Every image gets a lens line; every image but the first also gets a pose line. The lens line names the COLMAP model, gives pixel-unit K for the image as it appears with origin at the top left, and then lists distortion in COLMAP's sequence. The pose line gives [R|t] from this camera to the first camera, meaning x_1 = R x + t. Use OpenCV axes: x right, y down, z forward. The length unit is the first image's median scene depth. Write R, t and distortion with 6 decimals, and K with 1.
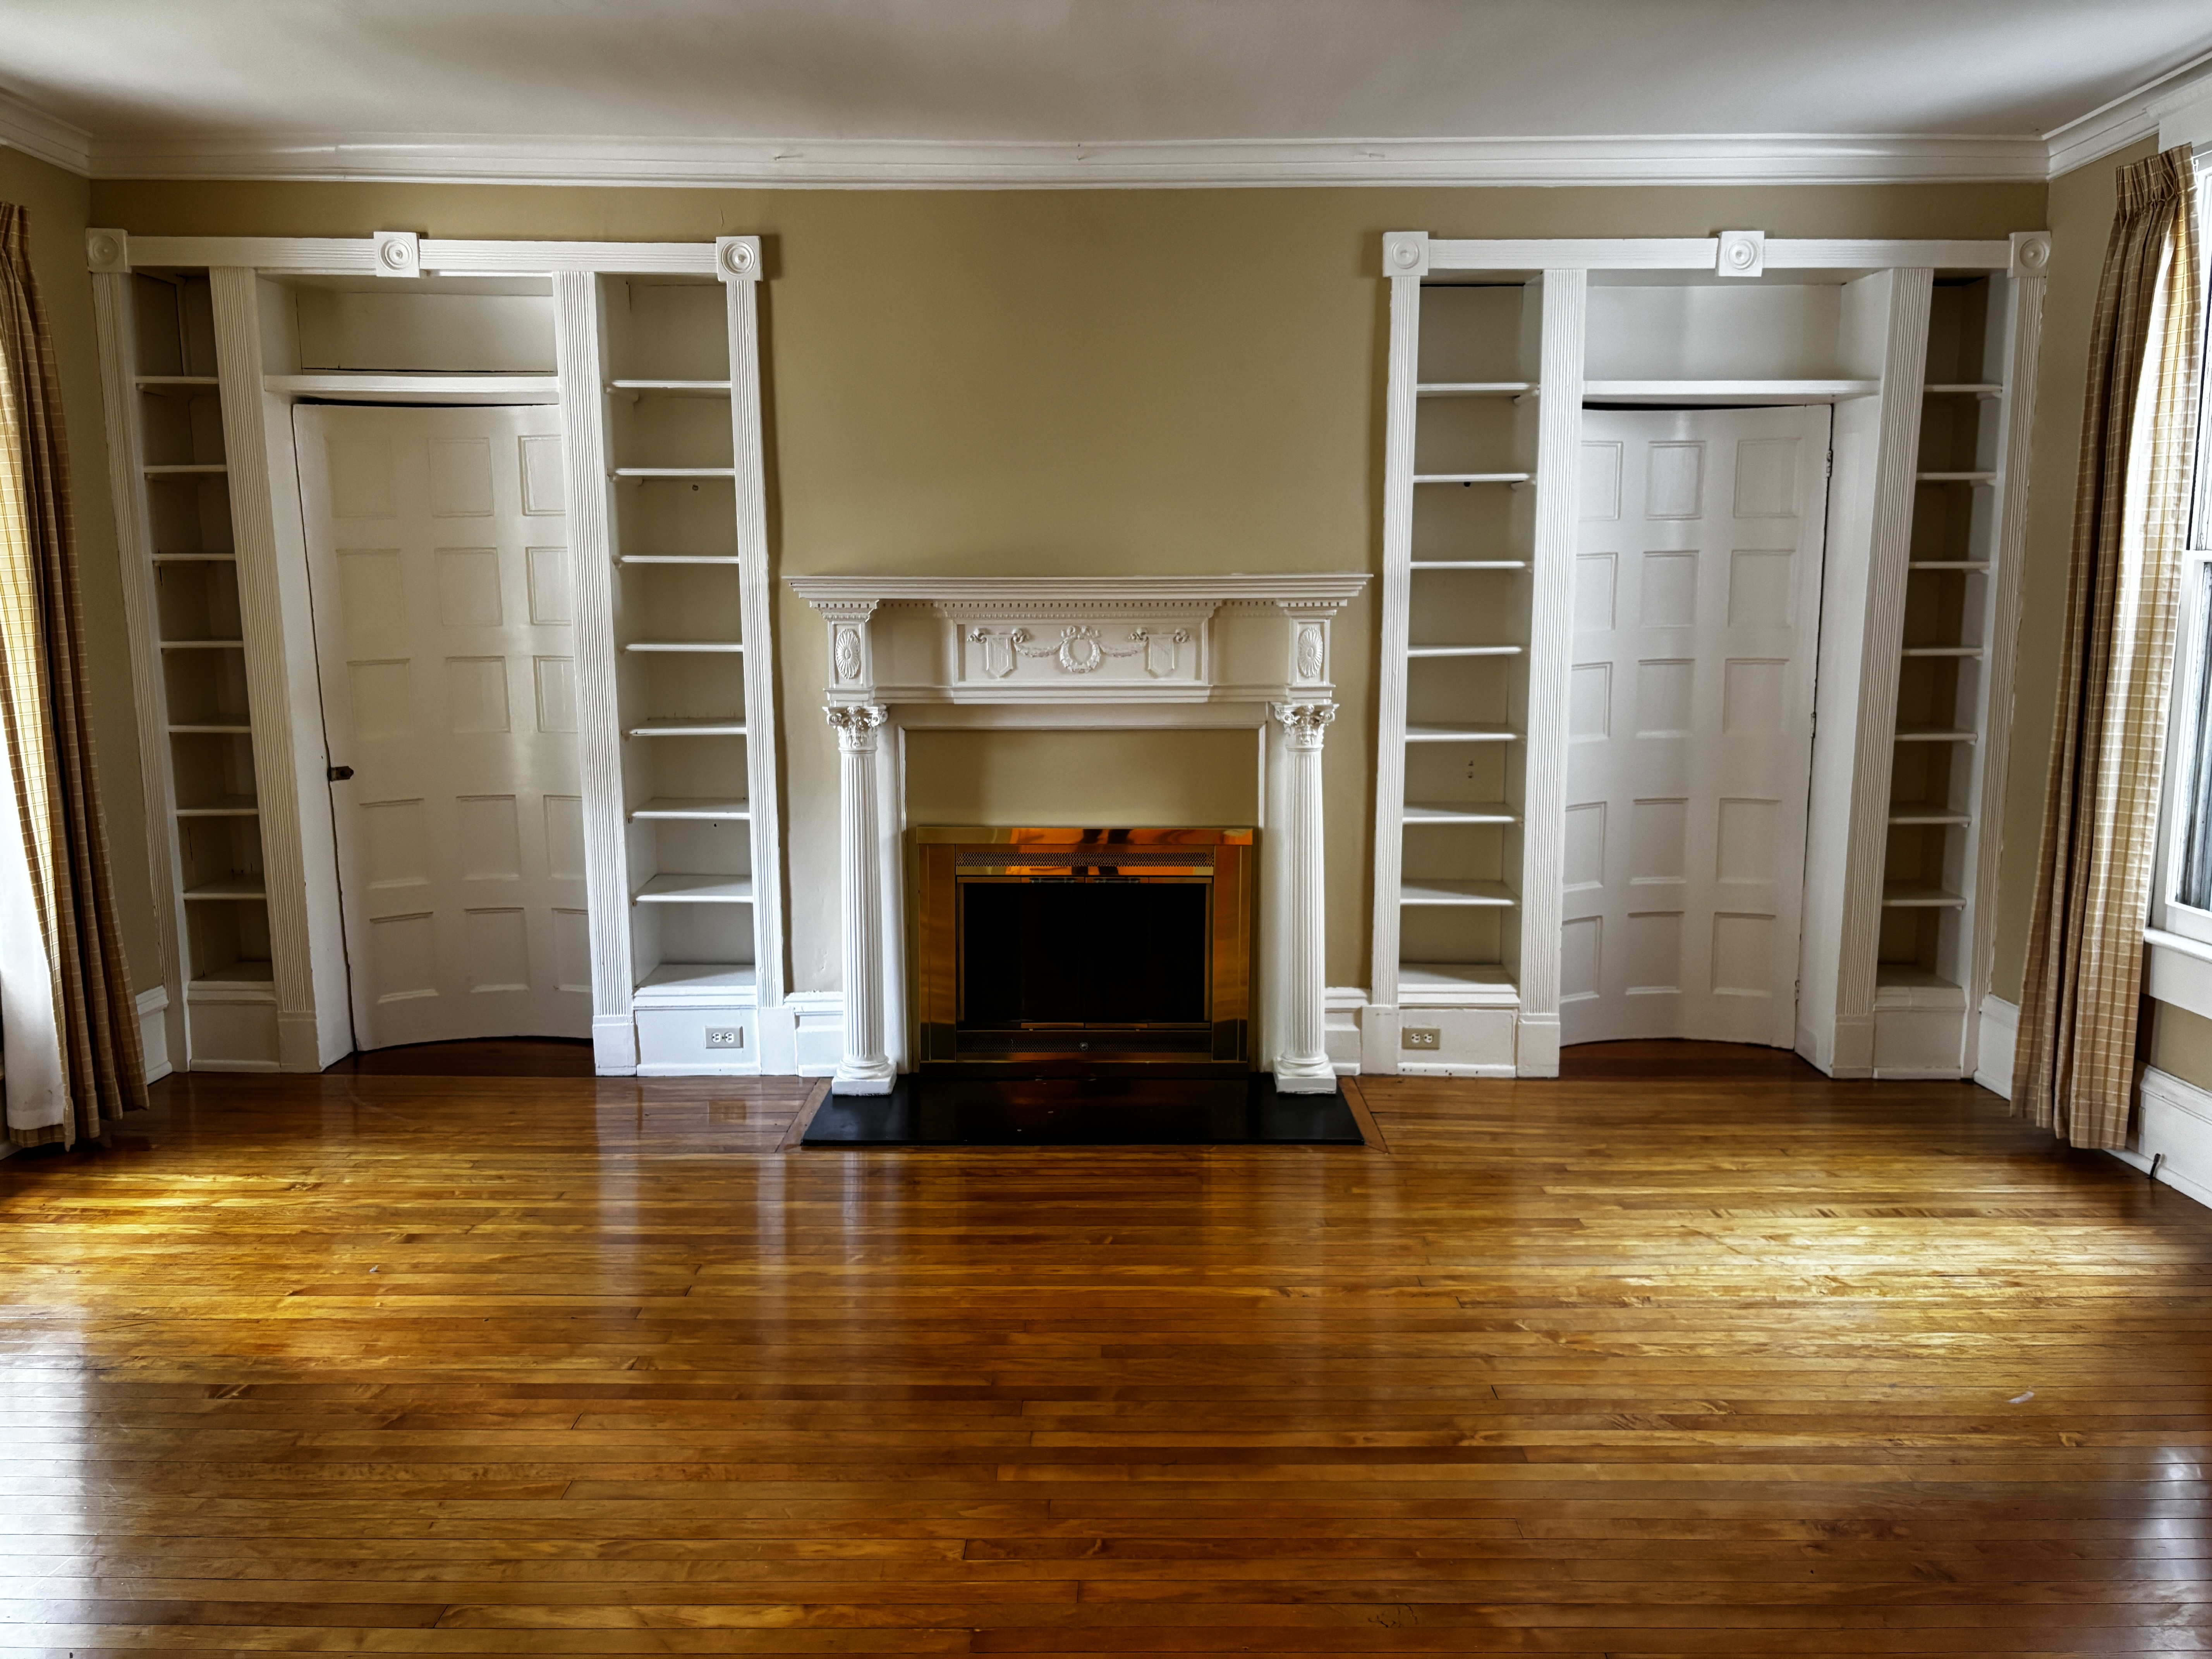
lens RADIAL K [[1661.8, 0, 1109.8], [0, 1661.8, 838.5], [0, 0, 1]] dist [0.026132, -0.078435]
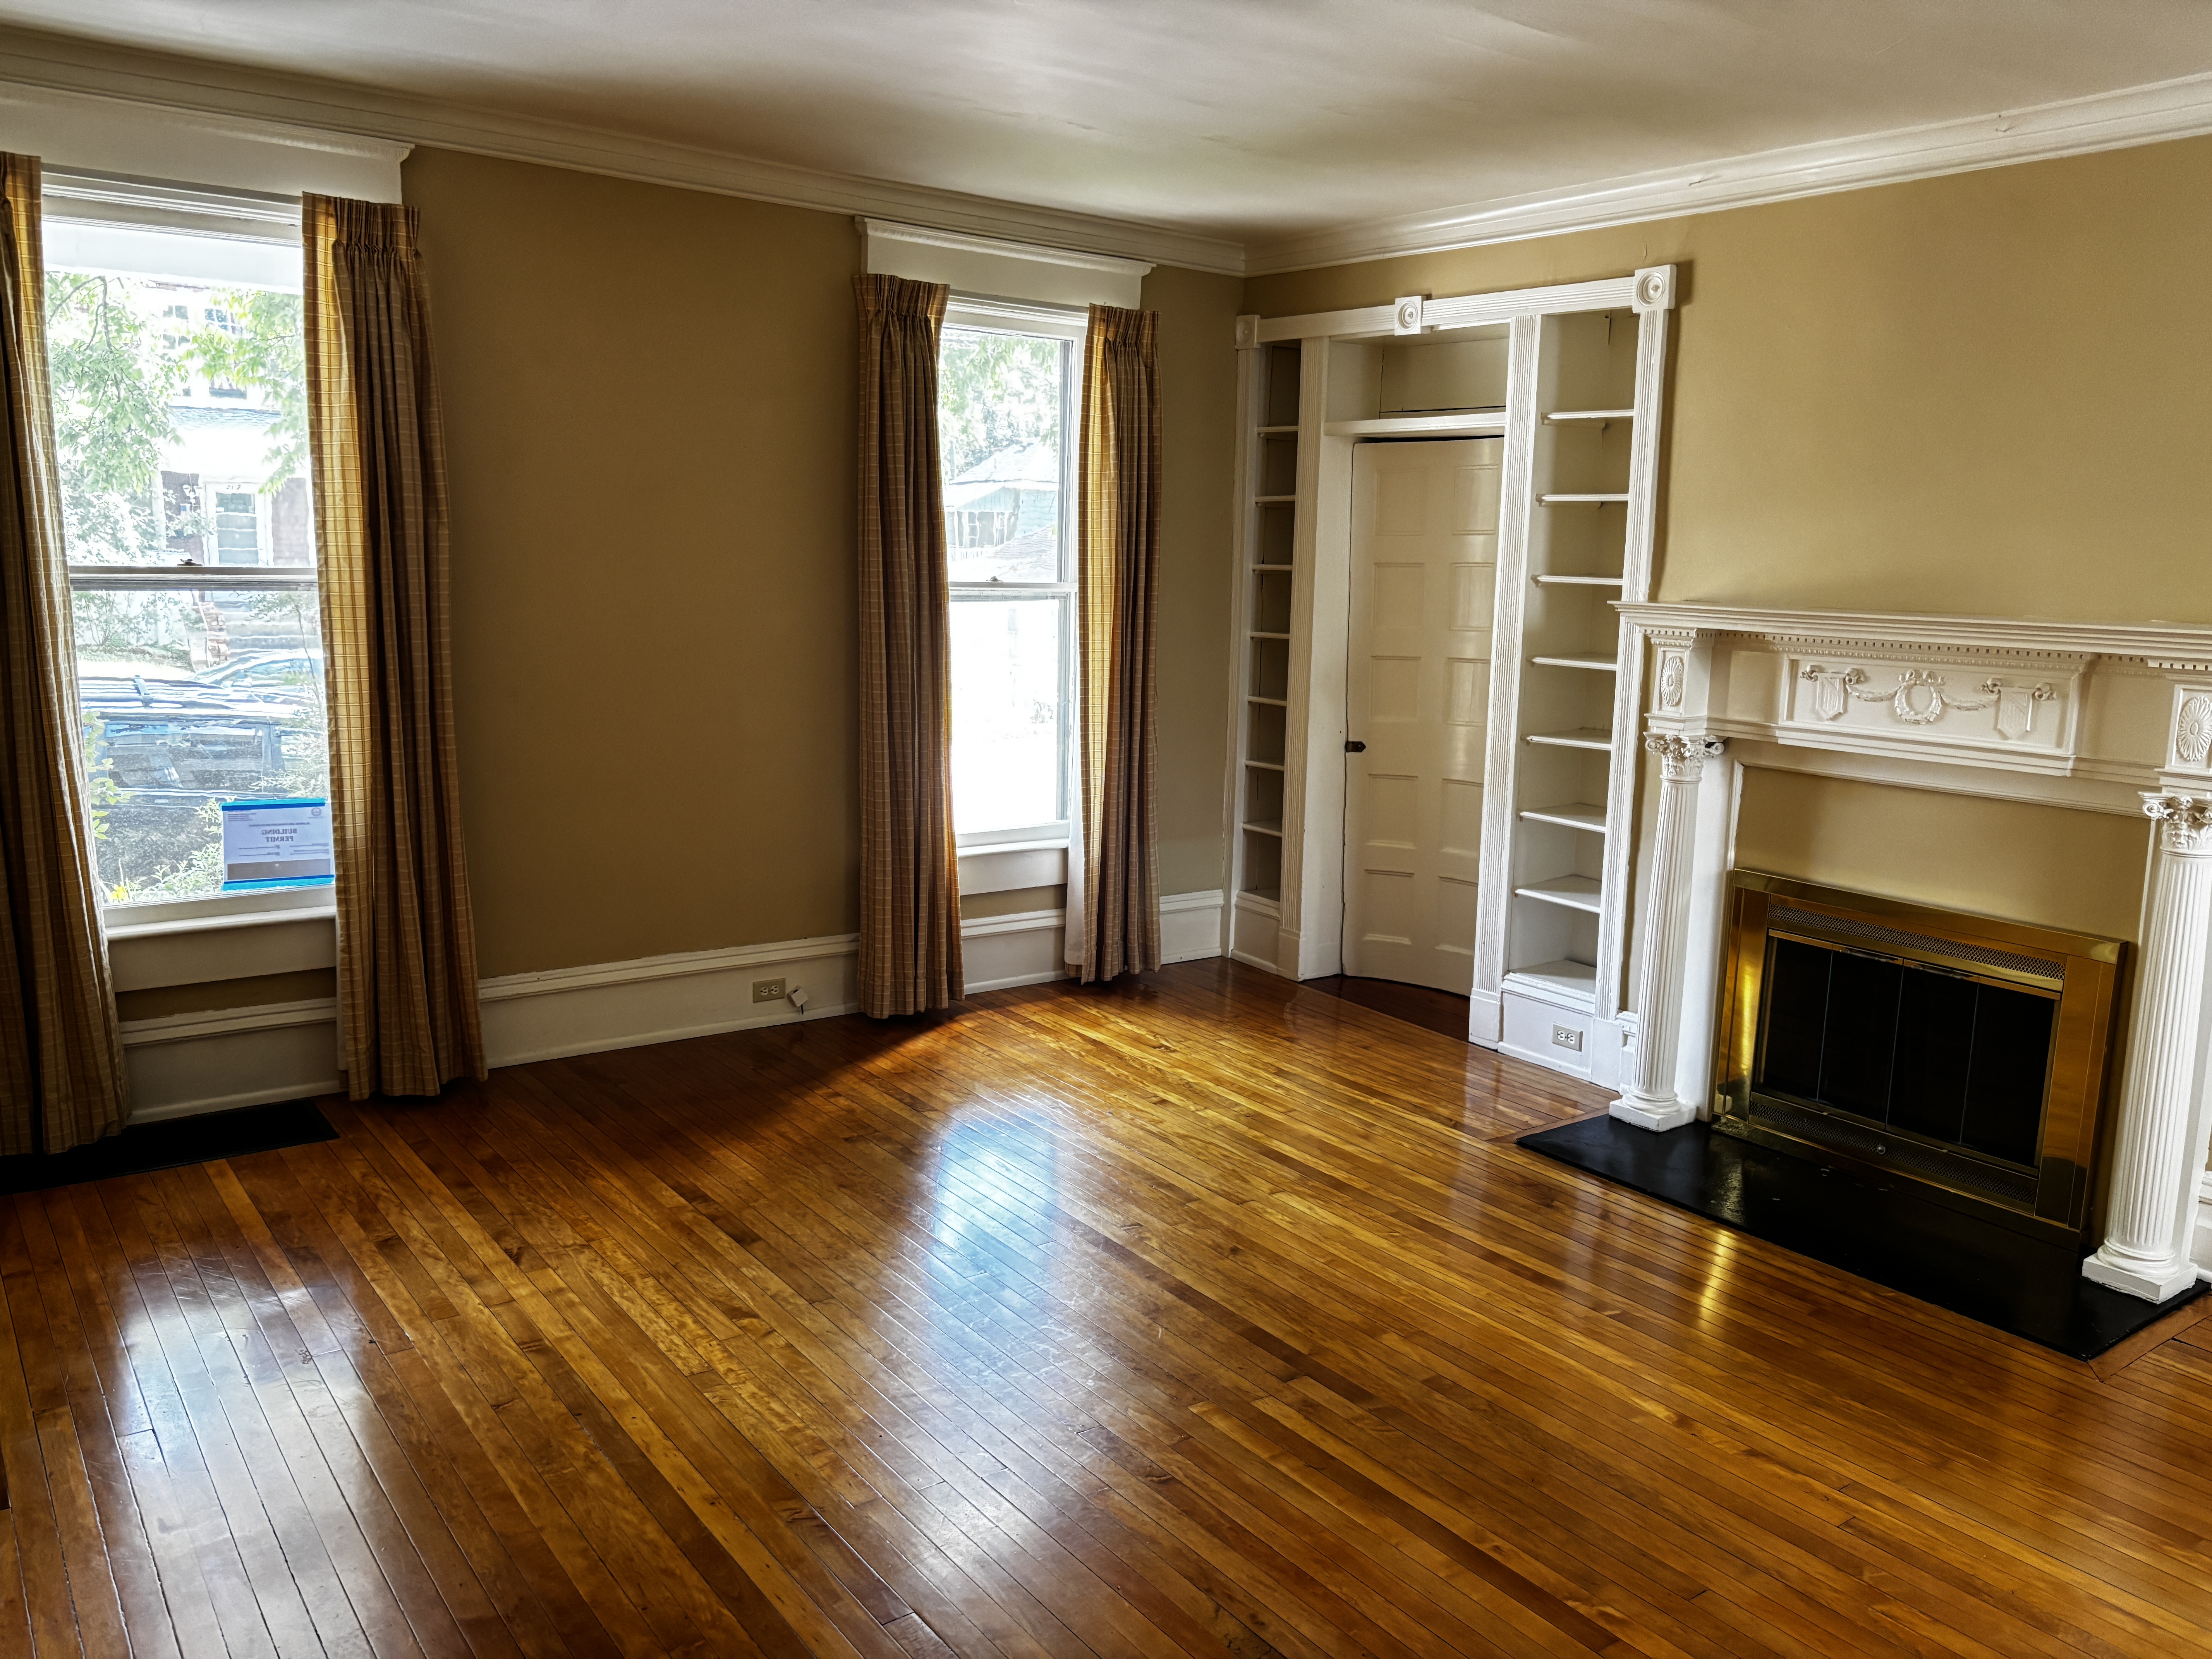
lens RADIAL K [[1661.8, 0, 1109.8], [0, 1661.8, 838.5], [0, 0, 1]] dist [0.026132, -0.078435]
pose [[0.574598, 0.155855, -0.803459, 0.445879], [-0.152383, 0.984908, 0.082074, -0.047825], [0.804124, 0.075274, 0.589676, 0.151475]]
